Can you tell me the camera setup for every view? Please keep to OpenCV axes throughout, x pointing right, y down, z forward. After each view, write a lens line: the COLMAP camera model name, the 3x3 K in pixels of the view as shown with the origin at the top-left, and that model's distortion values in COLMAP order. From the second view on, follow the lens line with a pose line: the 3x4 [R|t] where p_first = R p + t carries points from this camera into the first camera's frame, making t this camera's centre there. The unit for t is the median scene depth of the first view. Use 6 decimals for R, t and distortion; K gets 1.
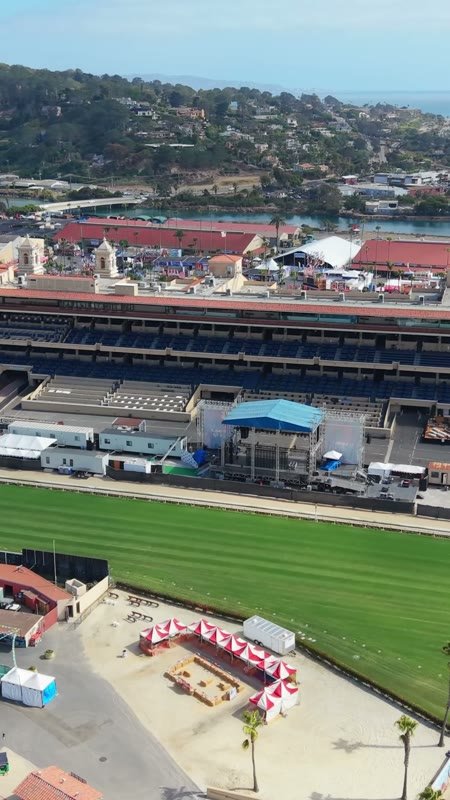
lens RADIAL K [[1014.5, 0, 223.2], [0, 1014.5, 406.9], [0, 0, 1]] dist [0.047085, 0.000000]
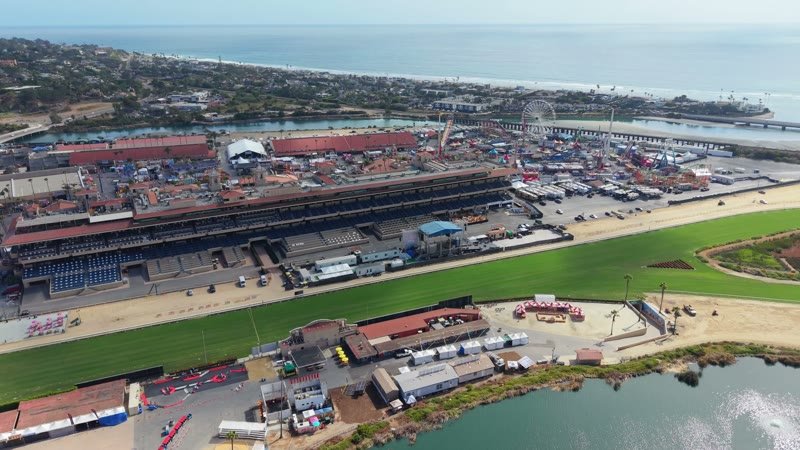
lens RADIAL K [[571.0, 0, 400.1], [0, 571.0, 225.7], [0, 0, 1]] dist [0.041557, -0.056500]
pose [[0.752573, -0.221811, 0.620027, -0.793240], [0.198736, 0.974164, 0.107280, -0.149003], [-0.627804, 0.042486, 0.777211, -0.000829]]
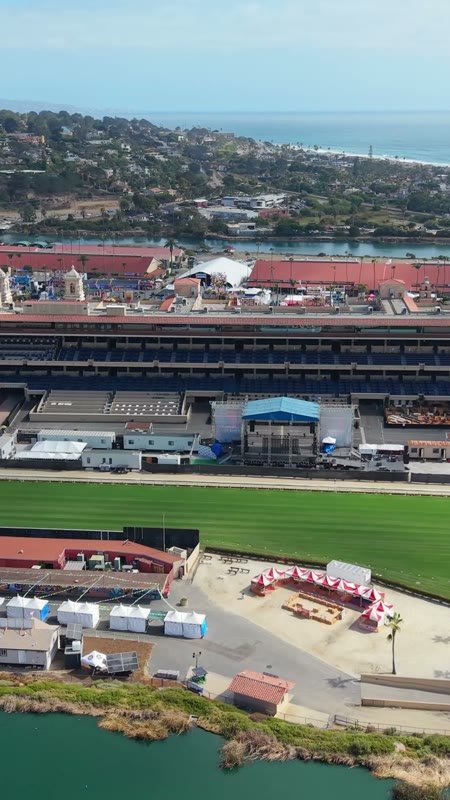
lens RADIAL K [[1014.5, 0, 228.1], [0, 1014.5, 403.5], [0, 0, 1]] dist [0.047085, 0.000000]
pose [[0.980074, -0.053621, 0.191259, -0.221669], [0.057603, 0.998222, -0.015320, 0.014203], [-0.190097, 0.026032, 0.981420, -0.154008]]
